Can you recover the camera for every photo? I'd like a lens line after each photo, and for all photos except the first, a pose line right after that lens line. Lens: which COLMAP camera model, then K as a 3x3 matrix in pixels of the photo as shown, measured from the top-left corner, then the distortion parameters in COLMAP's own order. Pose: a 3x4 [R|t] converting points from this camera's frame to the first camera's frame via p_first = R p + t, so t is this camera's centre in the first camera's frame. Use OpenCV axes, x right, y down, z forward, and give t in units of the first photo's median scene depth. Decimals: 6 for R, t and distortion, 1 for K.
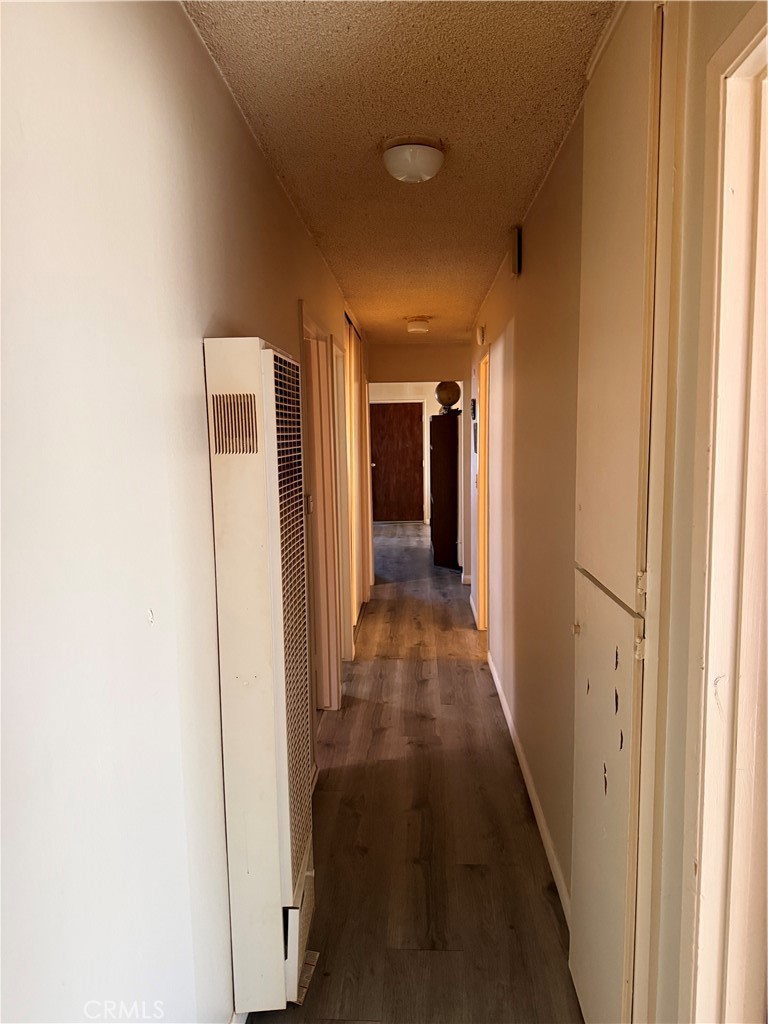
lens RADIAL K [[721.7, 0, 384.2], [0, 721.7, 515.4], [0, 0, 1]] dist [0.033318, -0.032215]
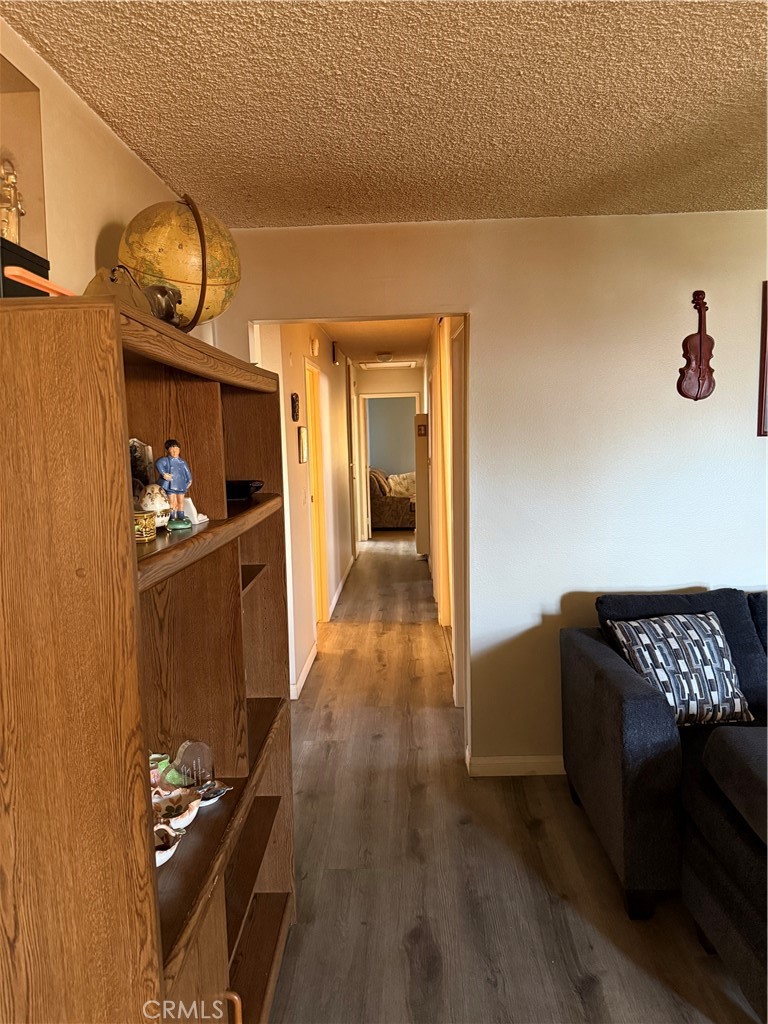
lens RADIAL K [[721.7, 0, 383.5], [0, 721.7, 508.7], [0, 0, 1]] dist [0.033318, -0.032215]
pose [[-0.998505, 0.053606, -0.010682, 0.046622], [0.050006, 0.974782, 0.217483, -0.224578], [0.022071, 0.216624, -0.976006, 1.931021]]
